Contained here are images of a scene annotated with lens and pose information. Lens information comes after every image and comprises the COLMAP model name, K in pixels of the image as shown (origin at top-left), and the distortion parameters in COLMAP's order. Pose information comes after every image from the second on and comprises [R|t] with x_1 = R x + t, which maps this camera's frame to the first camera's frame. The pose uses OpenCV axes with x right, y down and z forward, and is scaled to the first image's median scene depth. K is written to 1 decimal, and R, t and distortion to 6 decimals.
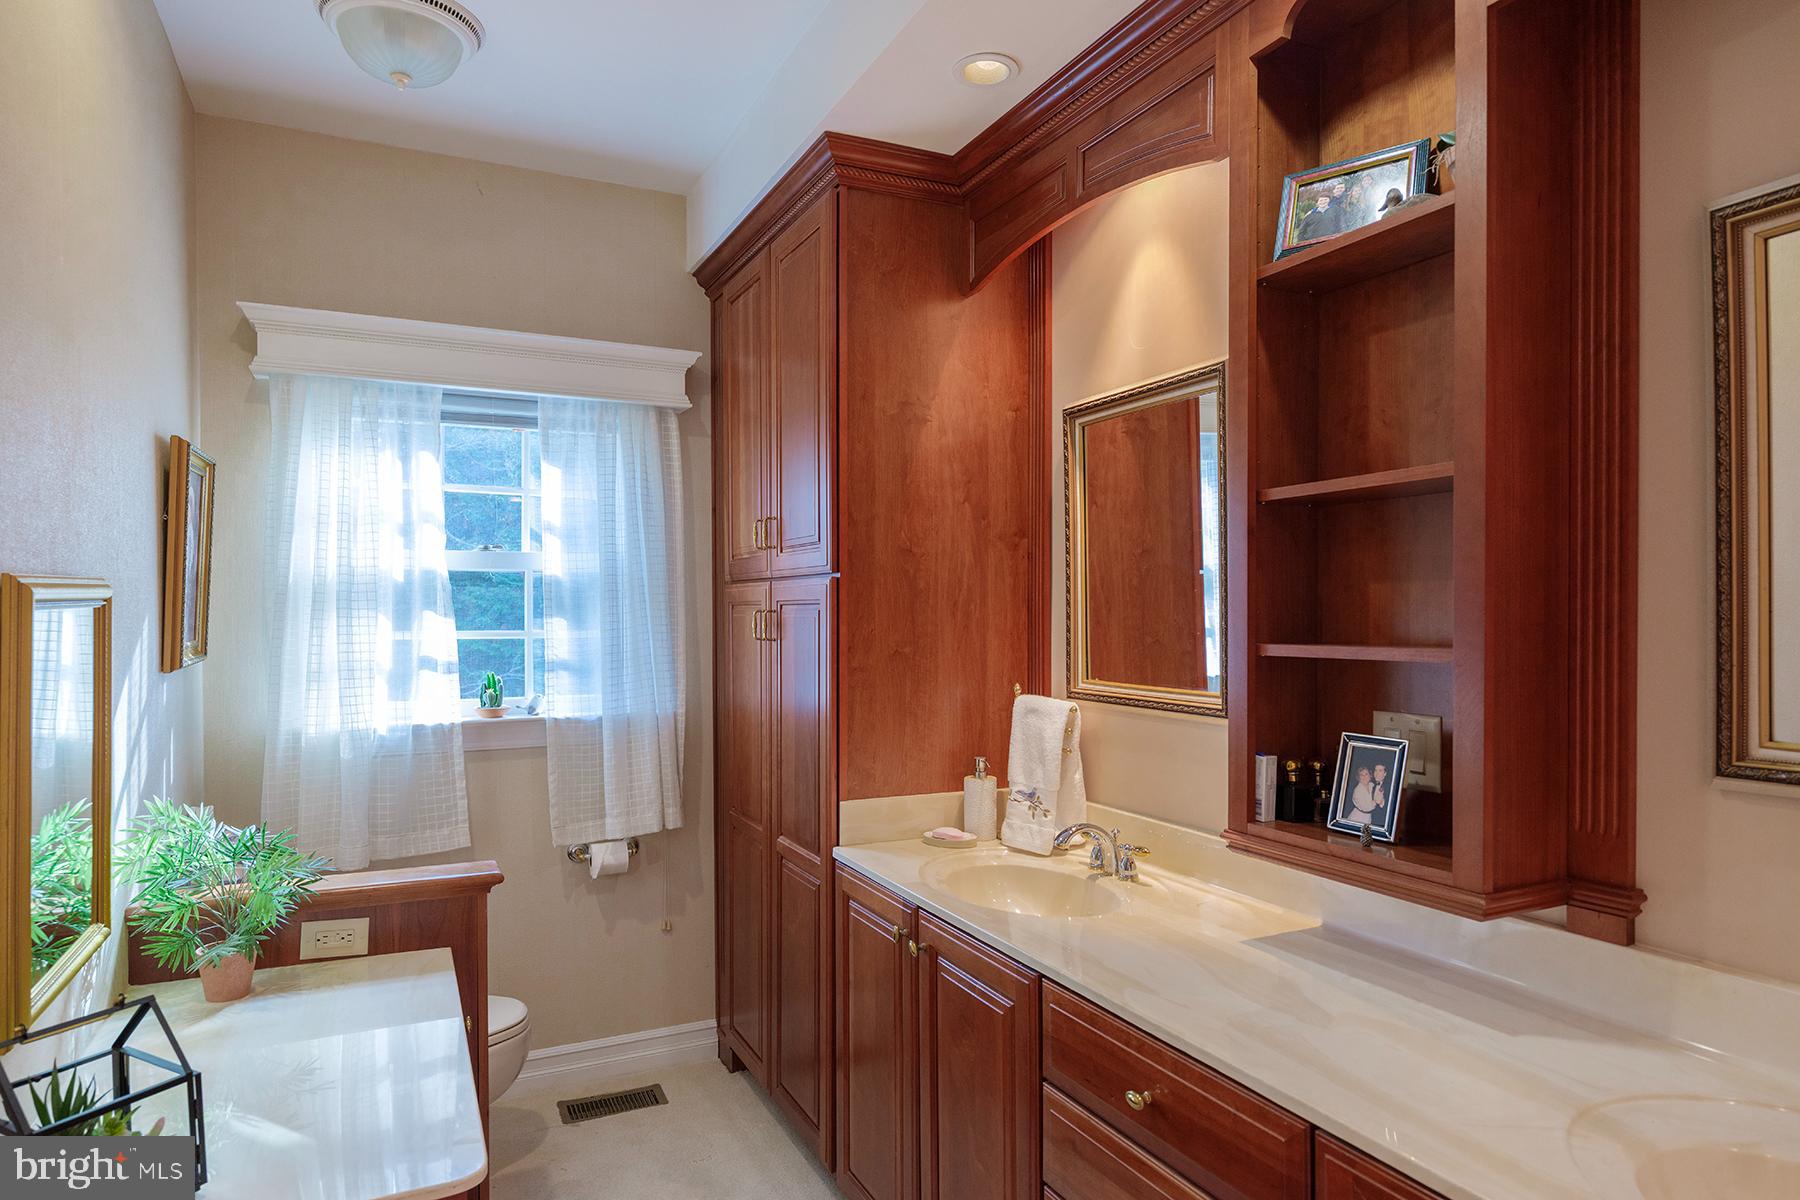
lens RADIAL K [[1065.2, 0, 879.3], [0, 1065.2, 640.9], [0, 0, 1]] dist [0.003442, -0.002930]
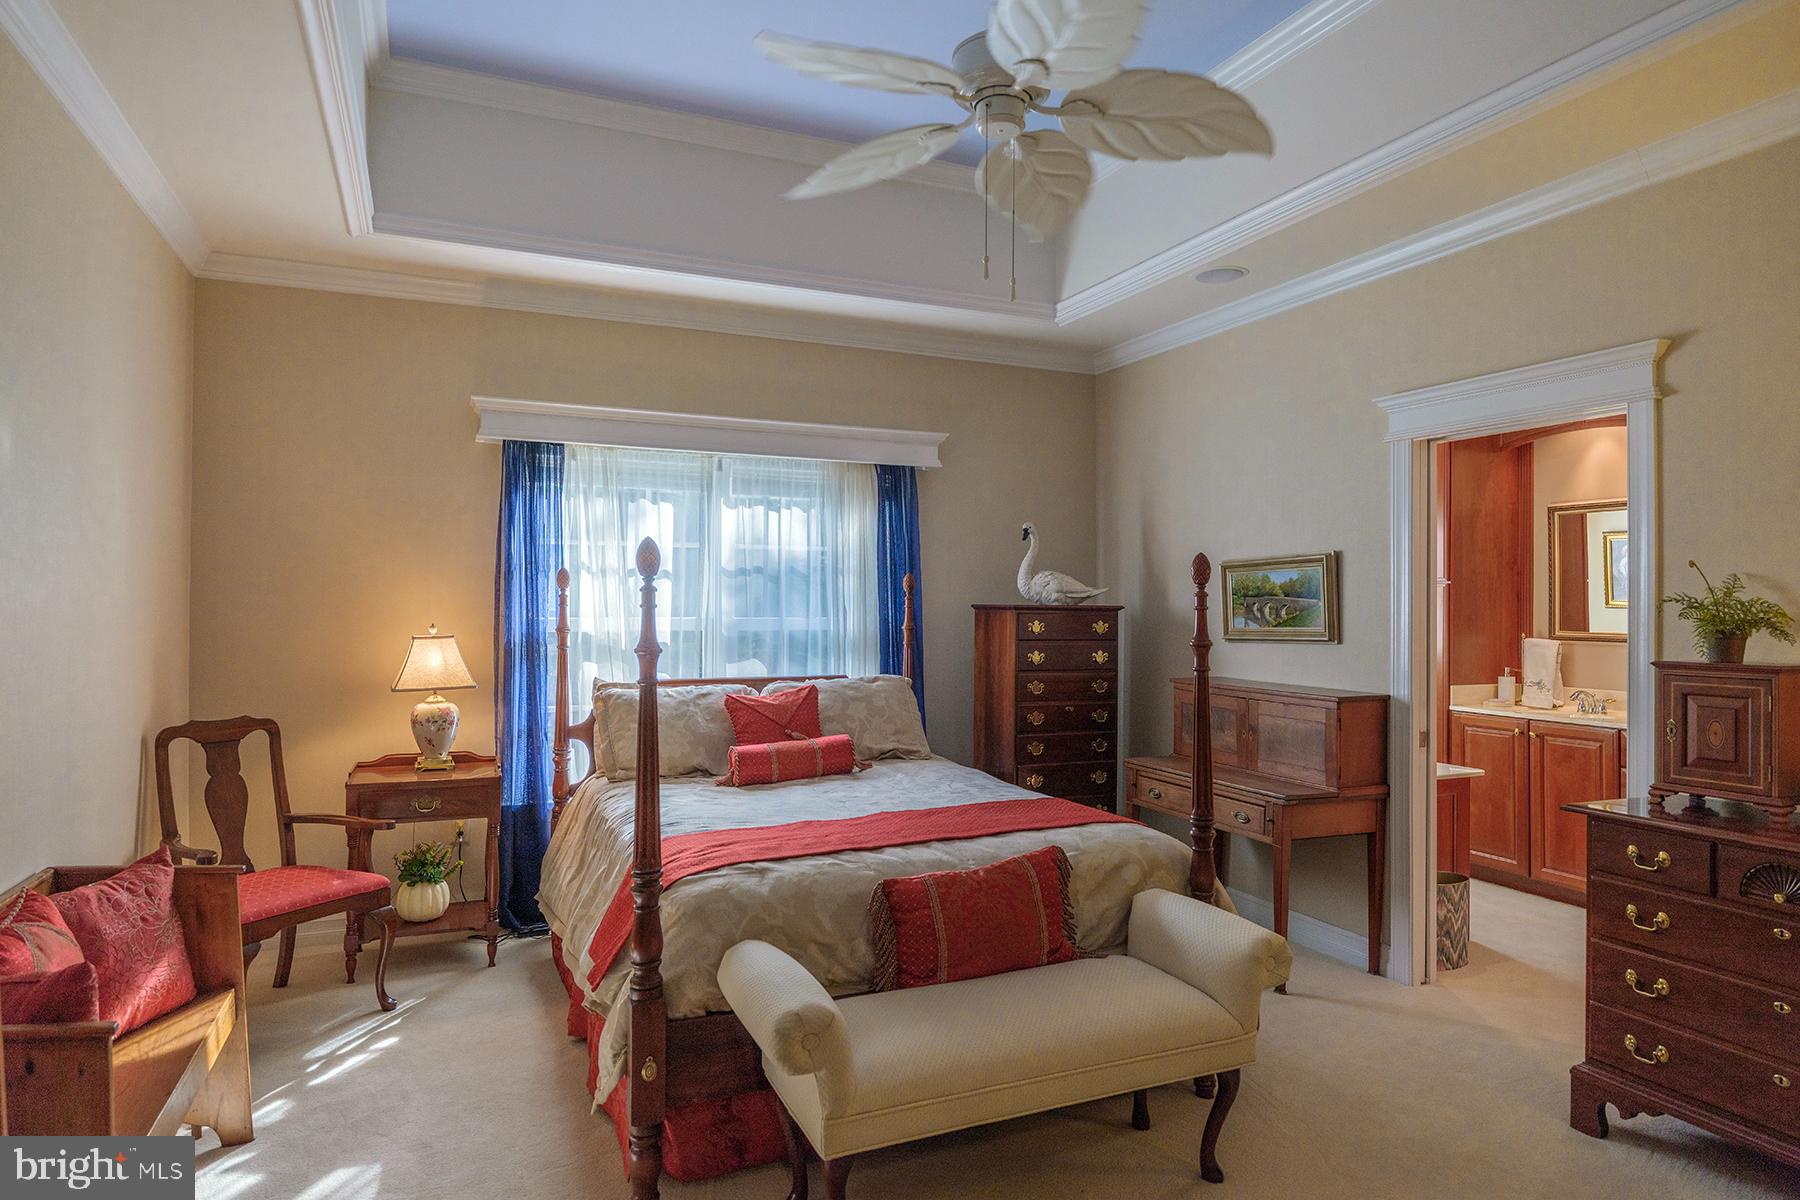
lens RADIAL K [[1065.2, 0, 912.8], [0, 1065.2, 615.0], [0, 0, 1]] dist [0.003442, -0.002930]
pose [[0.999985, 0.004662, -0.002836, -1.135115], [-0.004689, 0.999941, -0.009825, 0.031895], [0.002790, 0.009838, 0.999948, -1.194216]]
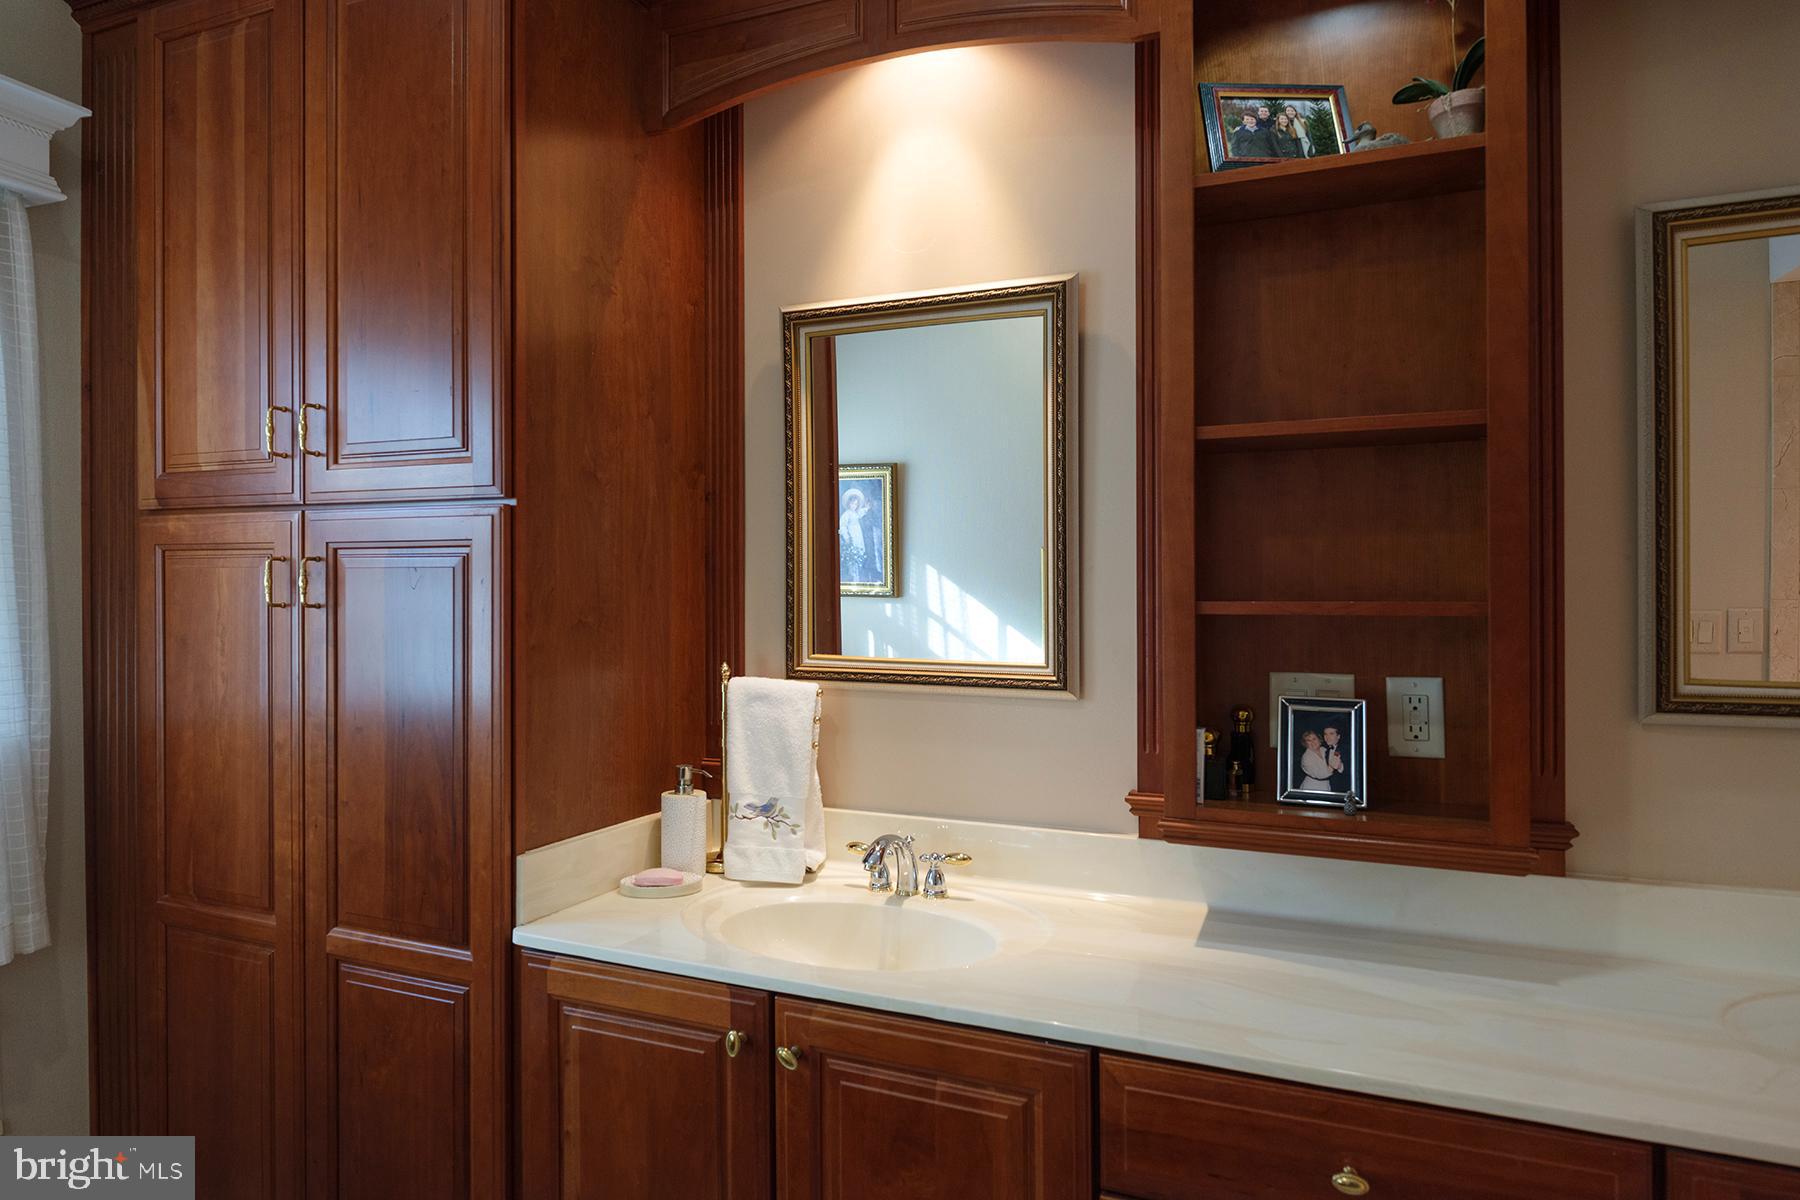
lens RADIAL K [[1065.2, 0, 904.2], [0, 1065.2, 607.8], [0, 0, 1]] dist [0.003442, -0.002930]
pose [[0.740331, 0.000978, 0.672242, -0.296079], [0.009419, 0.999886, -0.011828, 0.011623], [-0.672176, 0.015088, 0.740237, 0.366932]]
